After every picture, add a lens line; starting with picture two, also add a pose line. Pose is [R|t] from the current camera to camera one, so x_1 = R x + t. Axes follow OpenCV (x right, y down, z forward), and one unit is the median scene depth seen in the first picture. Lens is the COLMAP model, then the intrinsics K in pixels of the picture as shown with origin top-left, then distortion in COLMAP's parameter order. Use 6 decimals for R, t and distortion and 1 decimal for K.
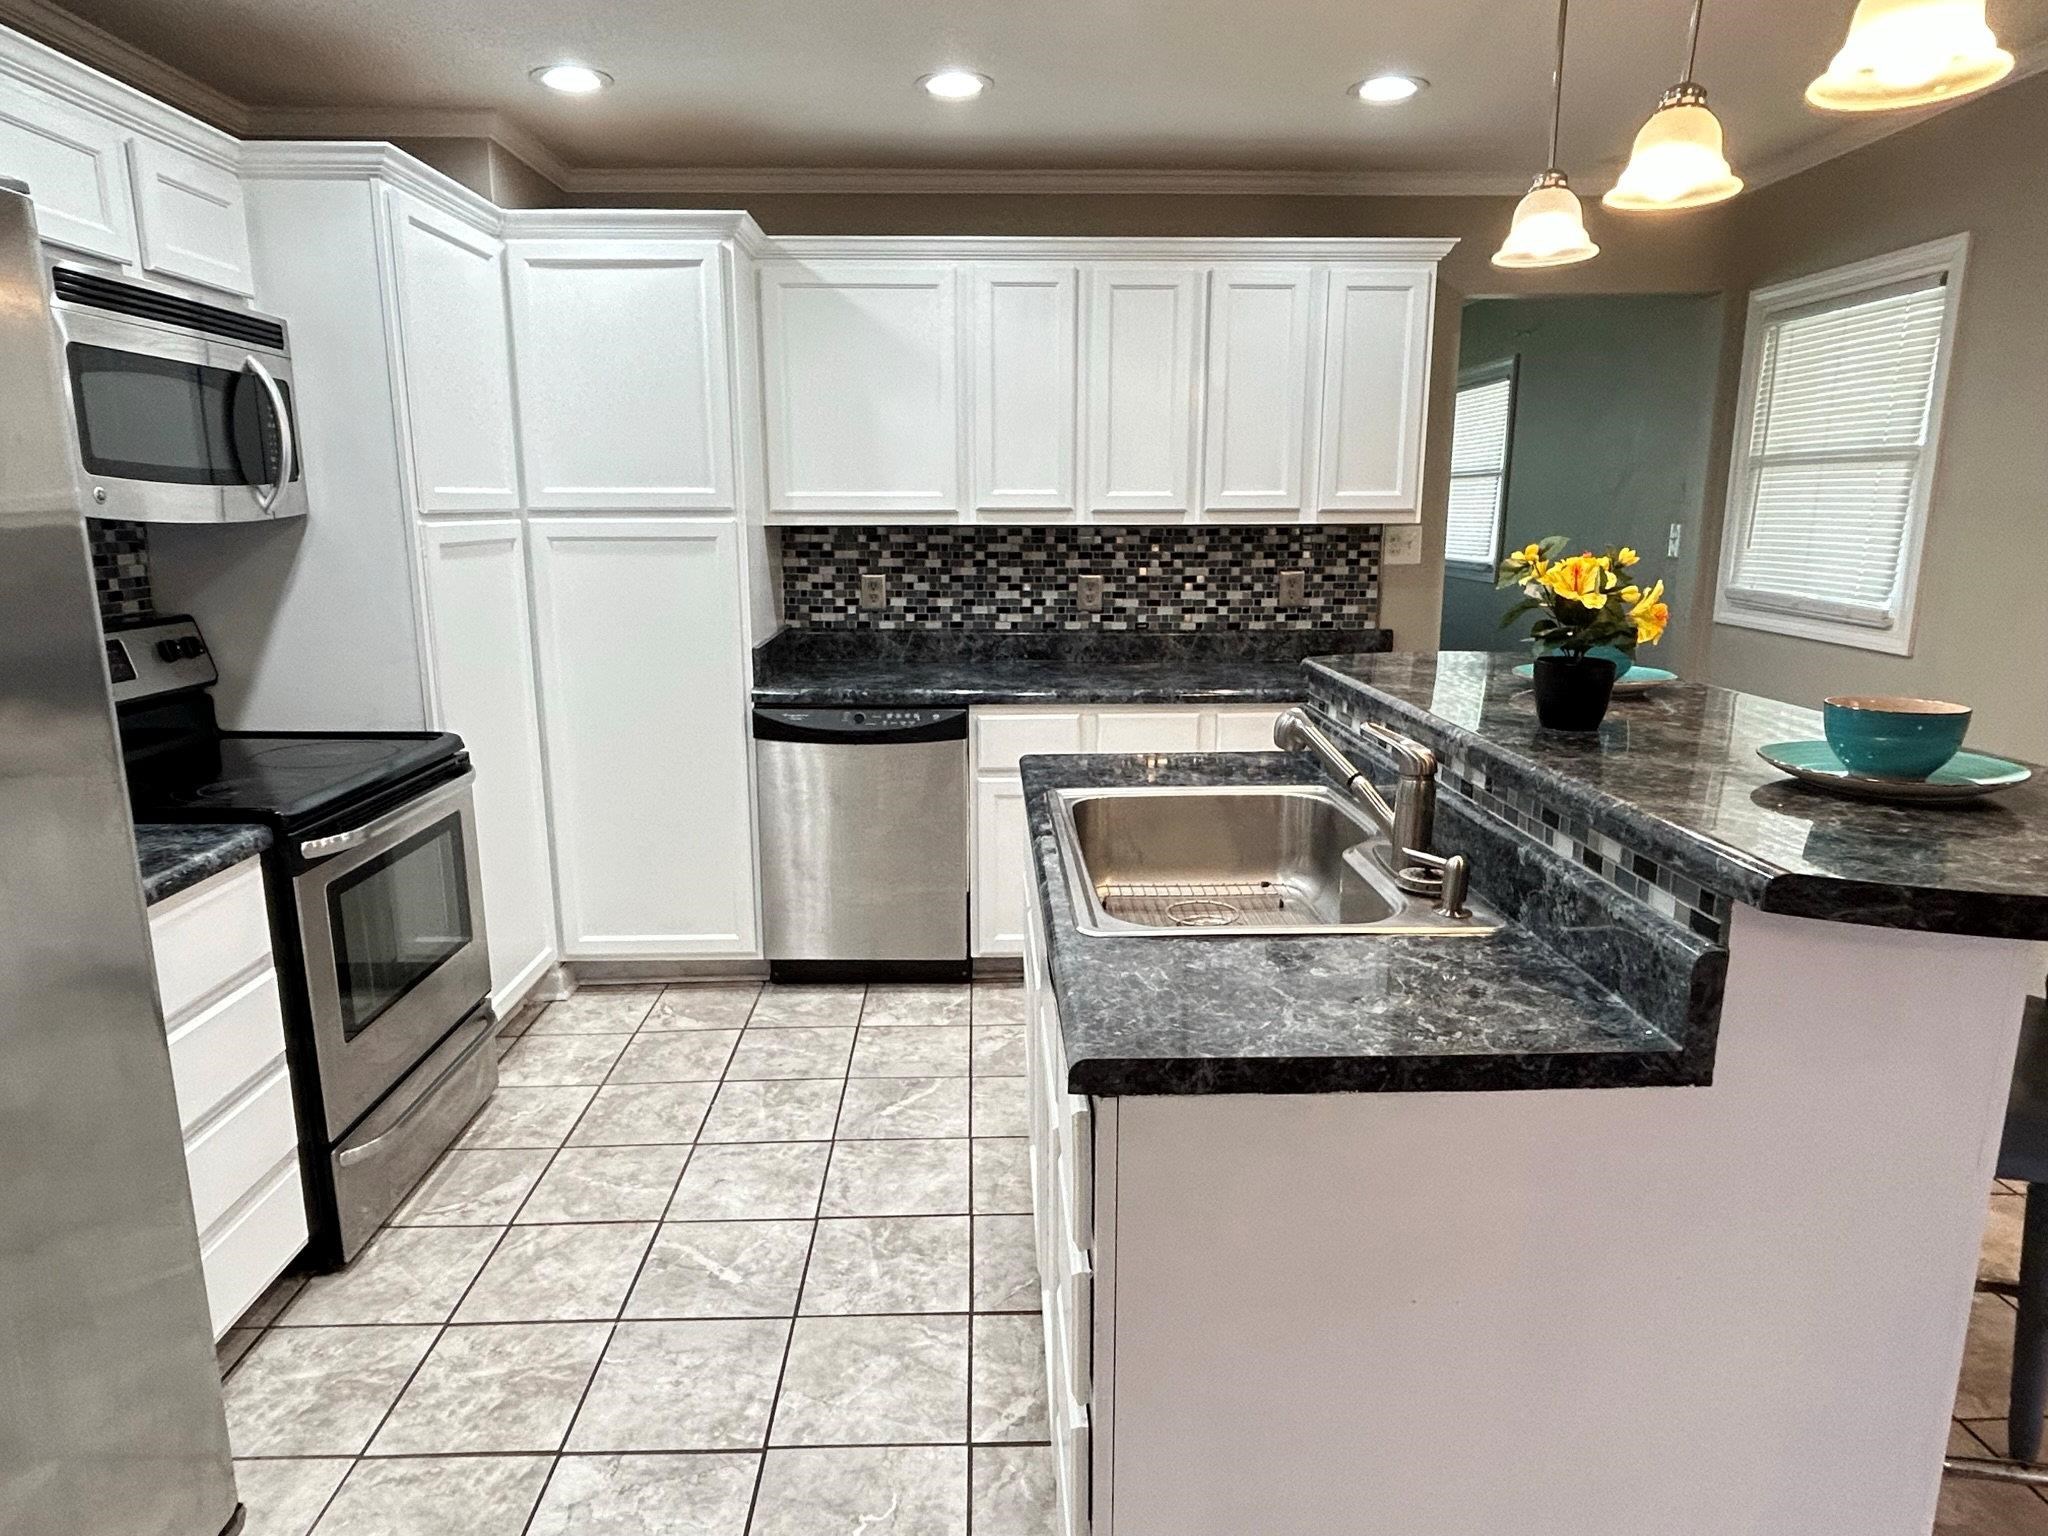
lens RADIAL K [[1233.5, 0, 1013.3], [0, 1233.5, 775.3], [0, 0, 1]] dist [0.003651, -0.011887]
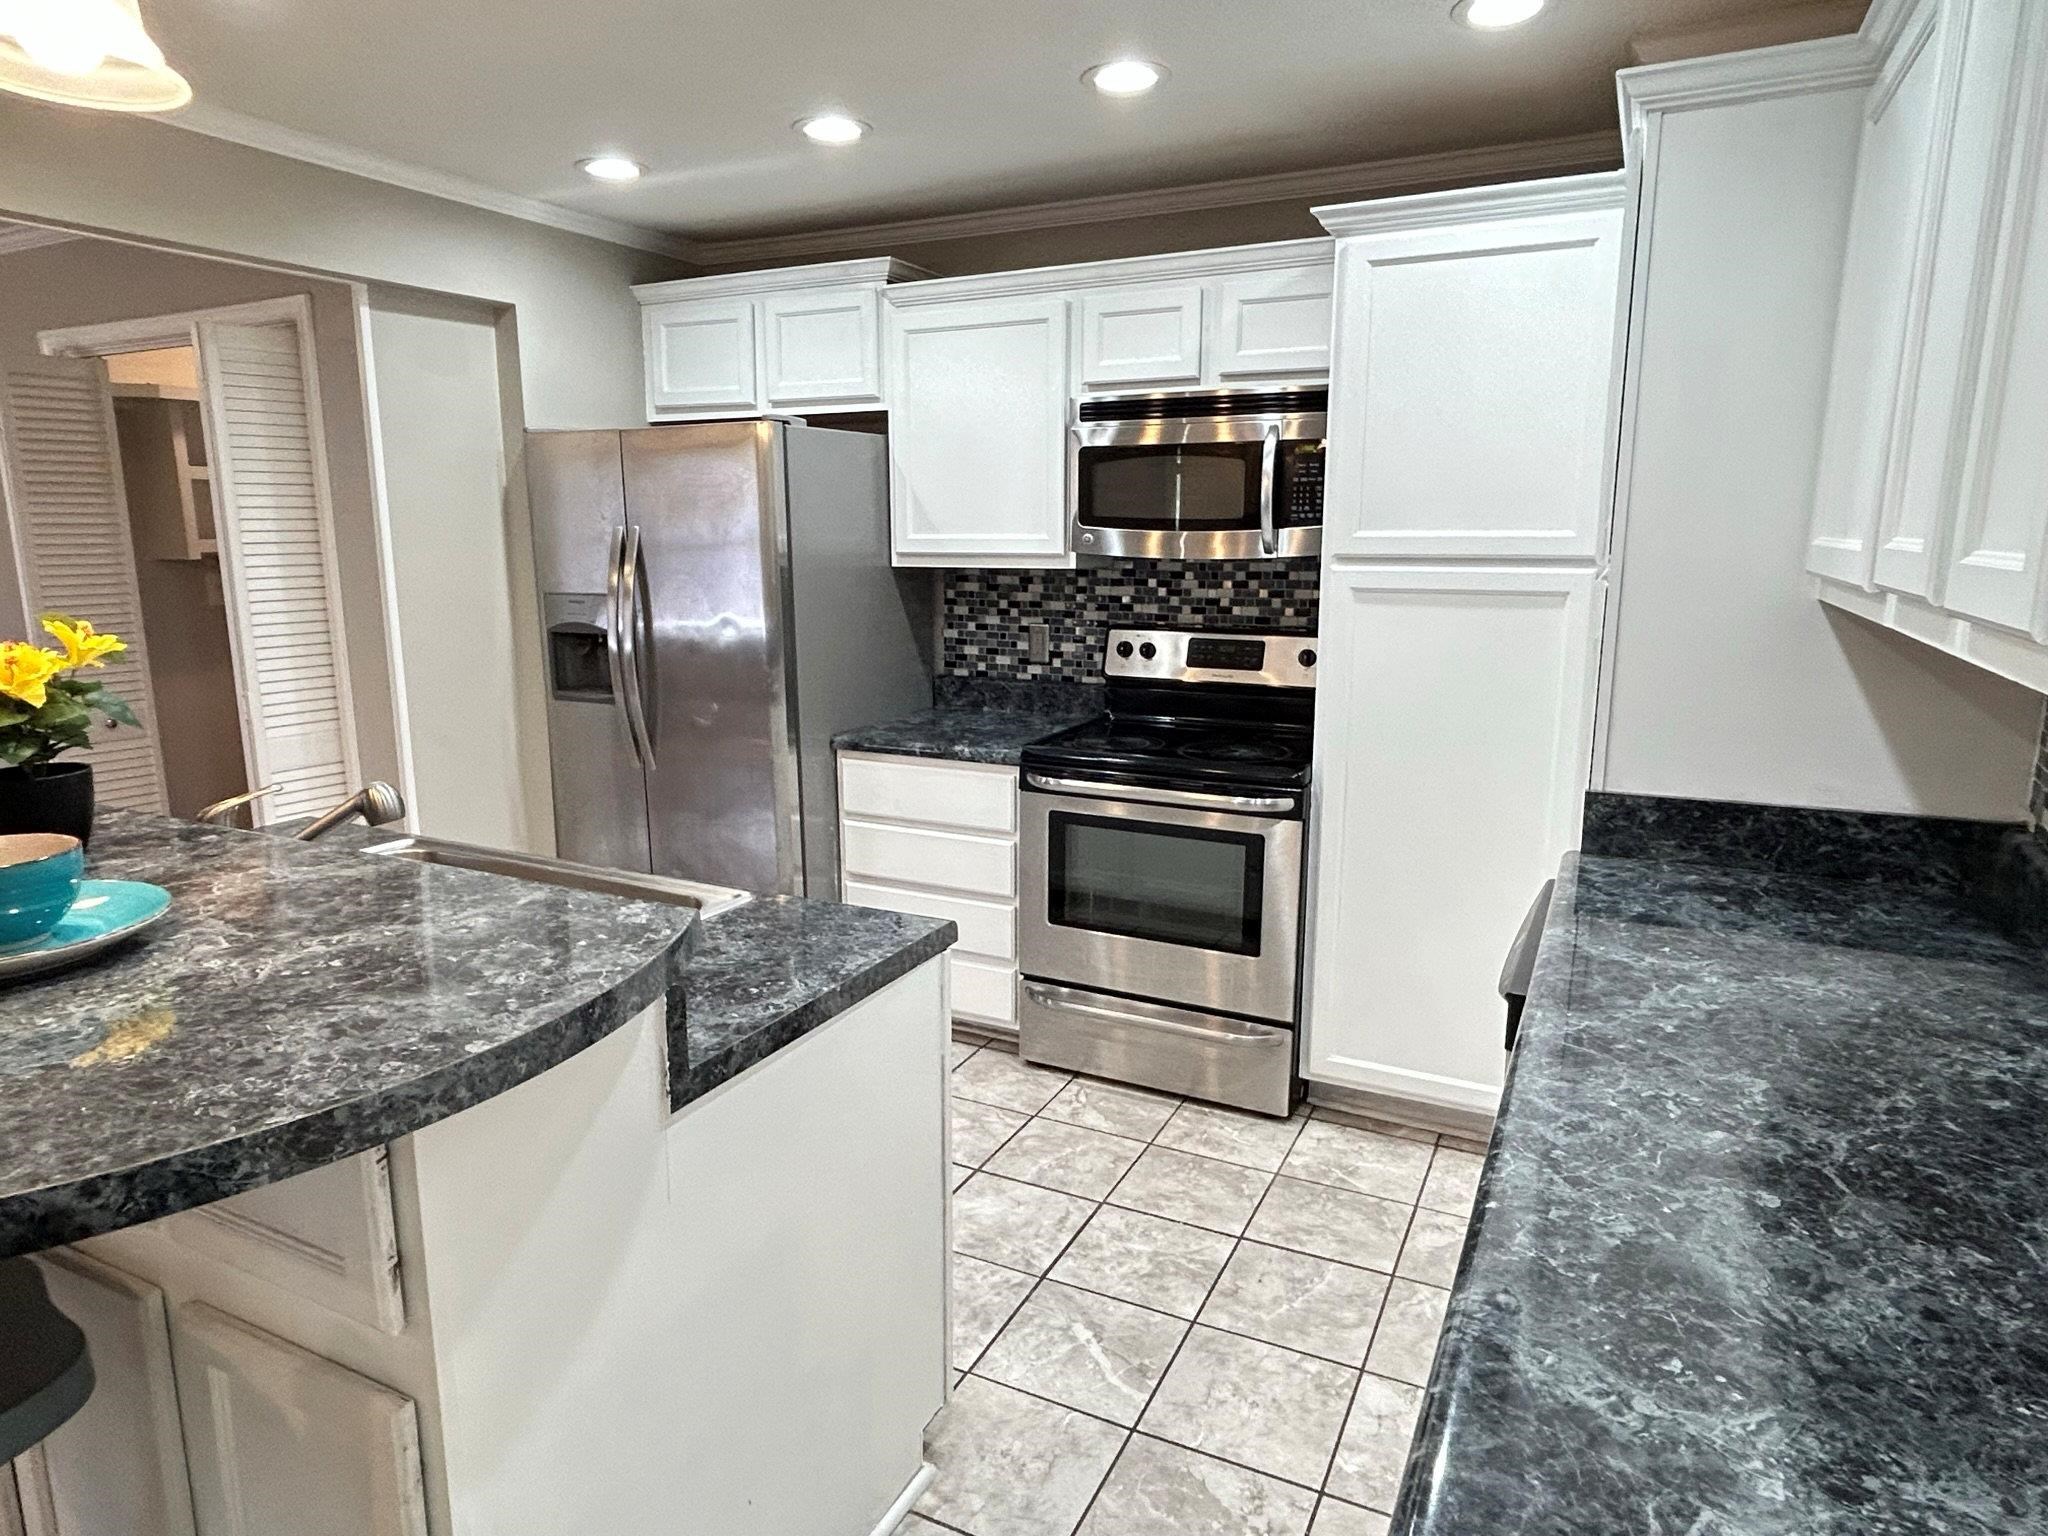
lens RADIAL K [[1233.5, 0, 1018.9], [0, 1233.5, 773.0], [0, 0, 1]] dist [0.003651, -0.011887]
pose [[-0.470486, 0.178251, -0.864216, 0.414941], [-0.184513, 0.937861, 0.293891, -0.219866], [0.862901, 0.297731, -0.408361, 0.923342]]
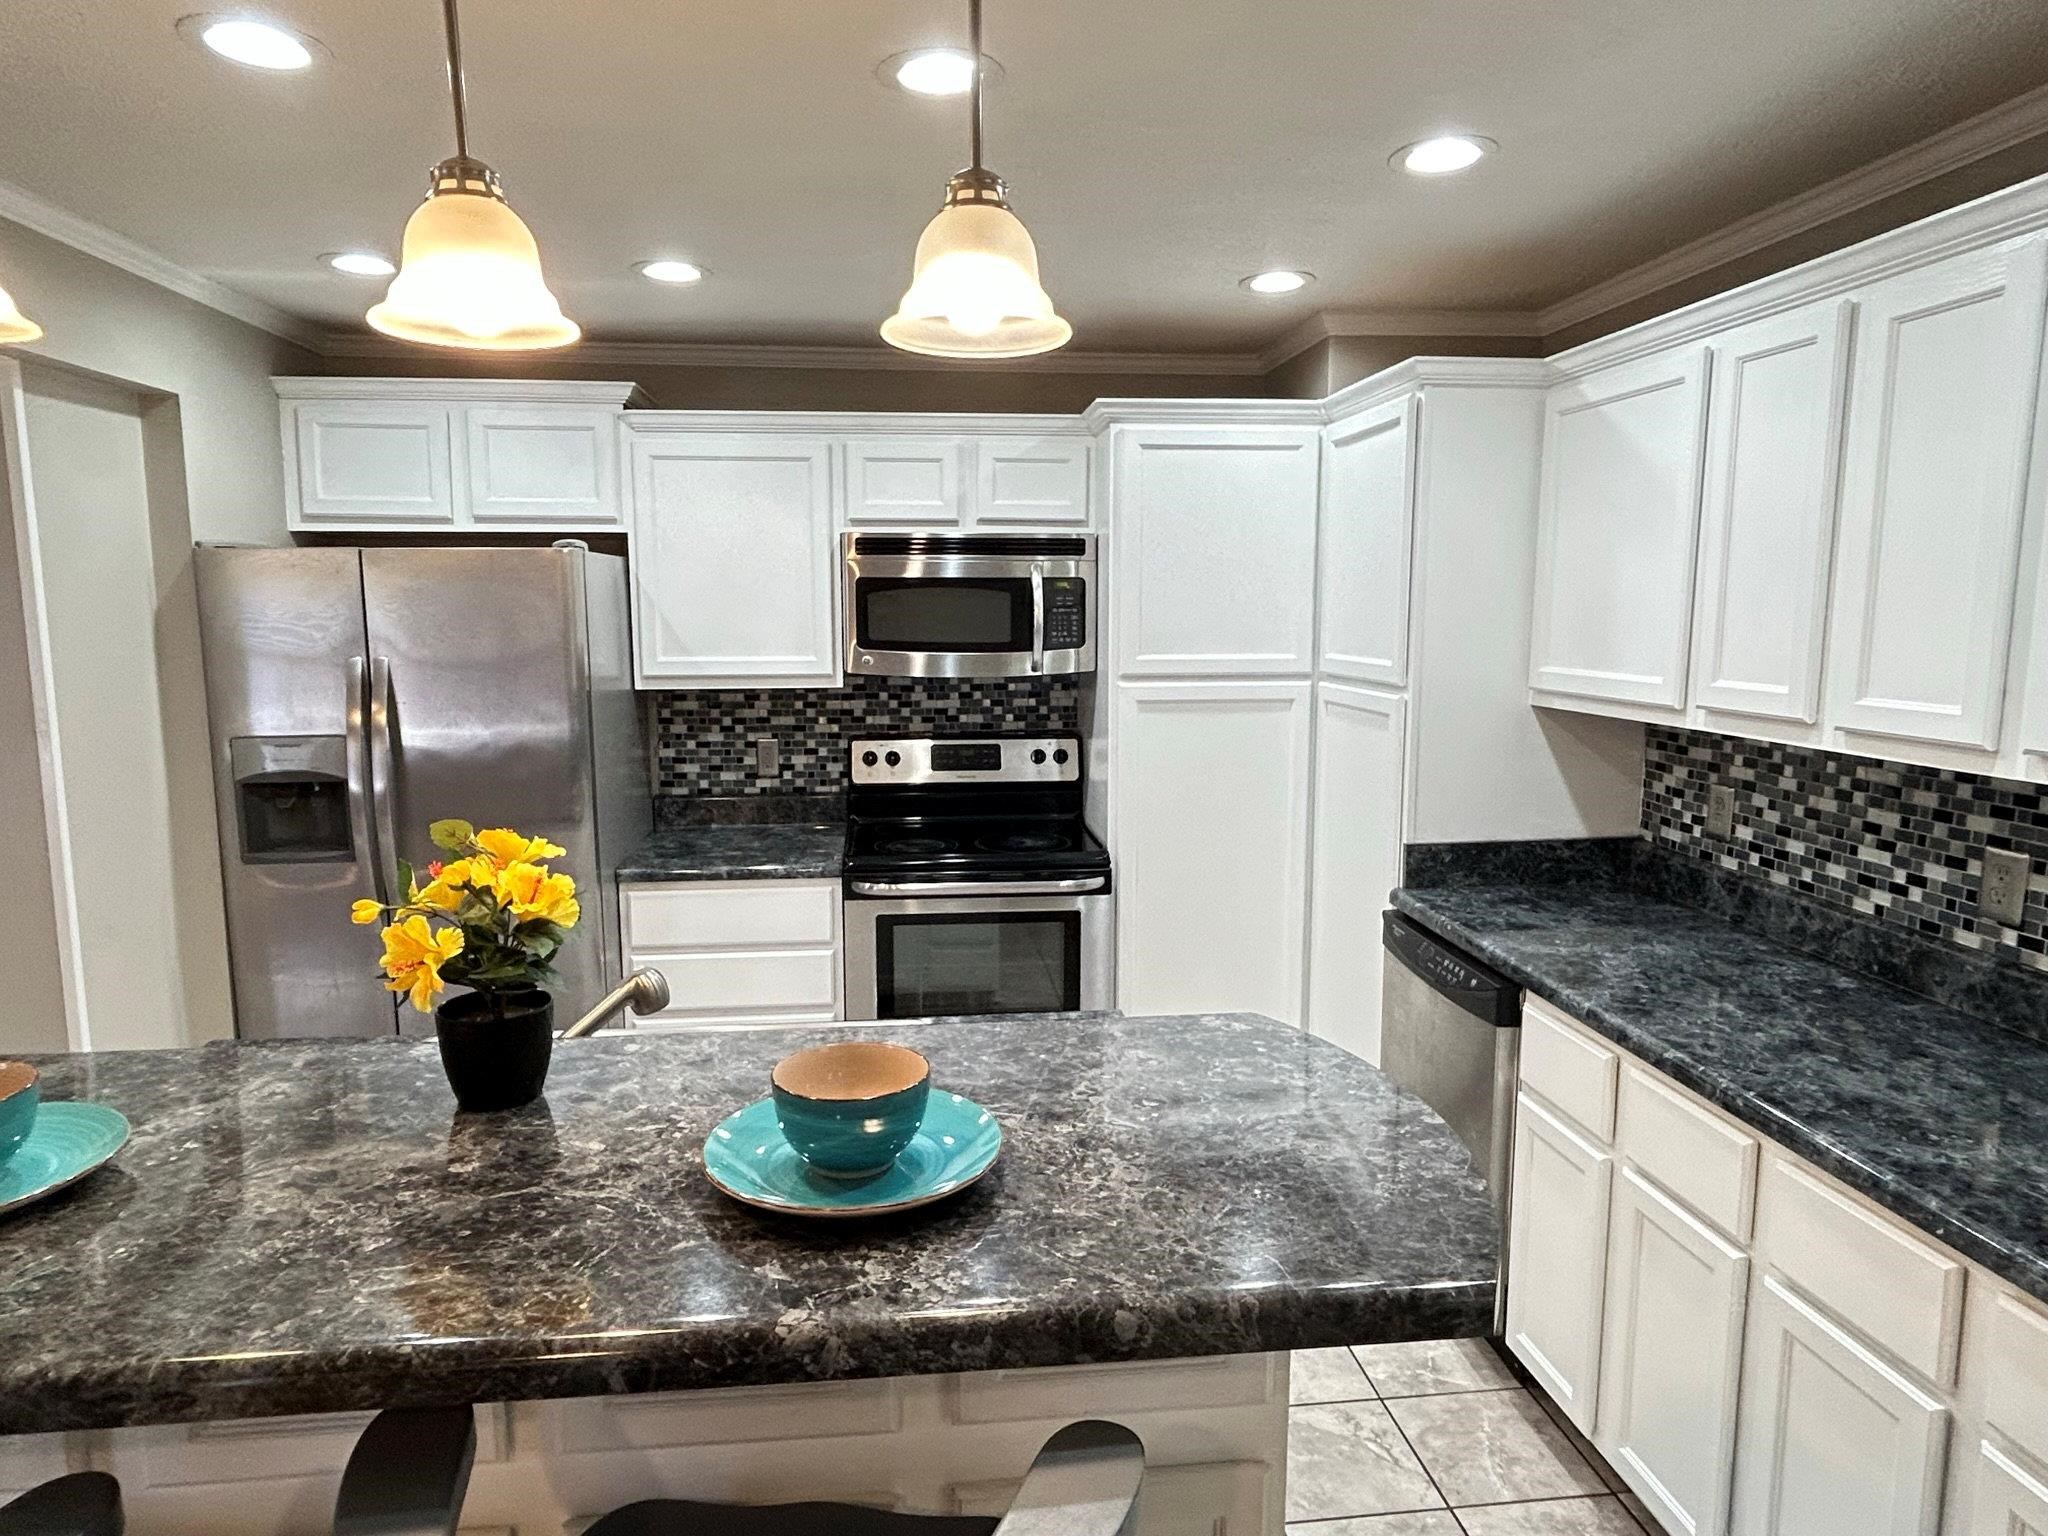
lens RADIAL K [[1233.5, 0, 1020.7], [0, 1233.5, 768.5], [0, 0, 1]] dist [0.003651, -0.011887]
pose [[0.081475, 0.134728, -0.987527, 0.564935], [-0.211715, 0.970549, 0.114944, -0.180309], [0.973929, 0.199709, 0.107599, 0.582163]]
